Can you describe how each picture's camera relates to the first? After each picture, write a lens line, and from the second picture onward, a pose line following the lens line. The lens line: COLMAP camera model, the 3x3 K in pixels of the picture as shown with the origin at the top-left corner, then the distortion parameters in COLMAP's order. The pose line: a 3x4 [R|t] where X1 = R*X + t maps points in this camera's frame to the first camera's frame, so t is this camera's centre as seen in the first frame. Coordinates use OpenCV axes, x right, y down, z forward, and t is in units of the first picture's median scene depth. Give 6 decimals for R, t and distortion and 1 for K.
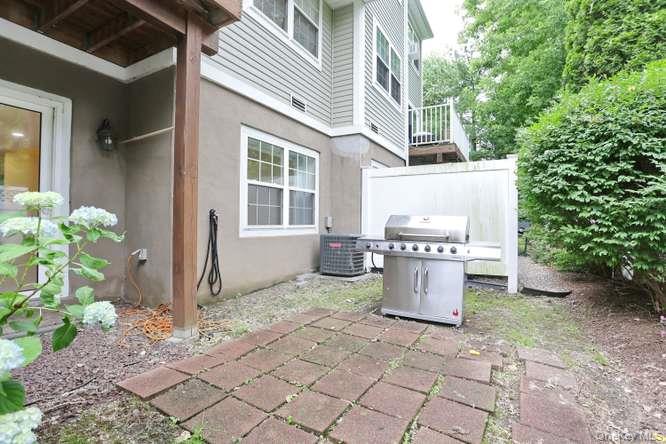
lens RADIAL K [[324.4, 0, 329.5], [0, 324.4, 219.4], [0, 0, 1]] dist [-0.041726, 0.009622]
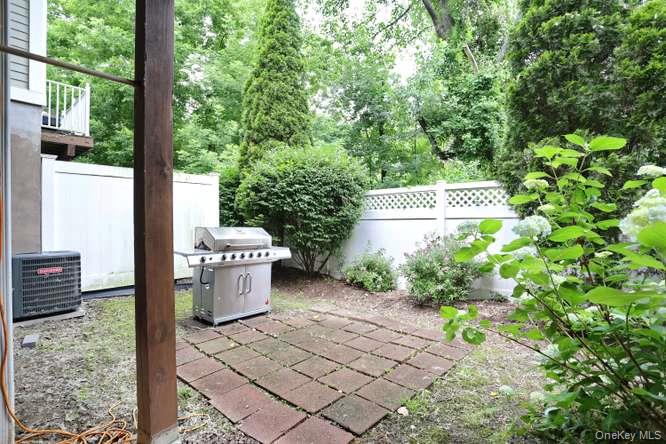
lens RADIAL K [[324.4, 0, 330.9], [0, 324.4, 223.7], [0, 0, 1]] dist [-0.041726, 0.009622]
pose [[0.208907, -0.014888, 0.977822, -0.645248], [0.002770, 0.999889, 0.014633, -0.034738], [-0.977932, -0.000349, 0.208925, 0.370970]]
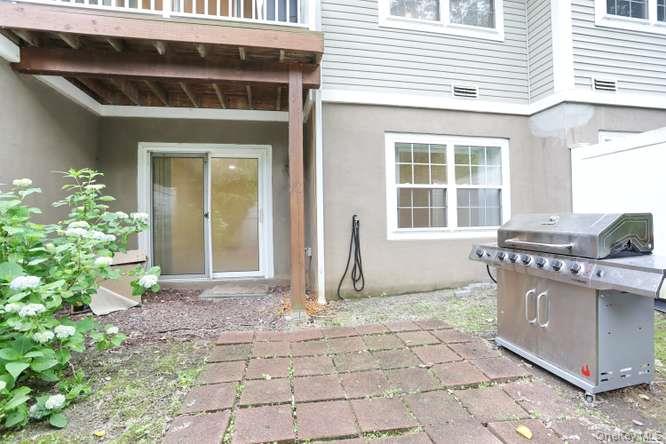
lens RADIAL K [[324.4, 0, 332.4], [0, 324.4, 218.8], [0, 0, 1]] dist [-0.041726, 0.009622]
pose [[0.643866, -0.026360, -0.764684, 0.428370], [0.024298, 0.999607, -0.013999, -0.002840], [0.764753, -0.009567, 0.644253, 0.188073]]
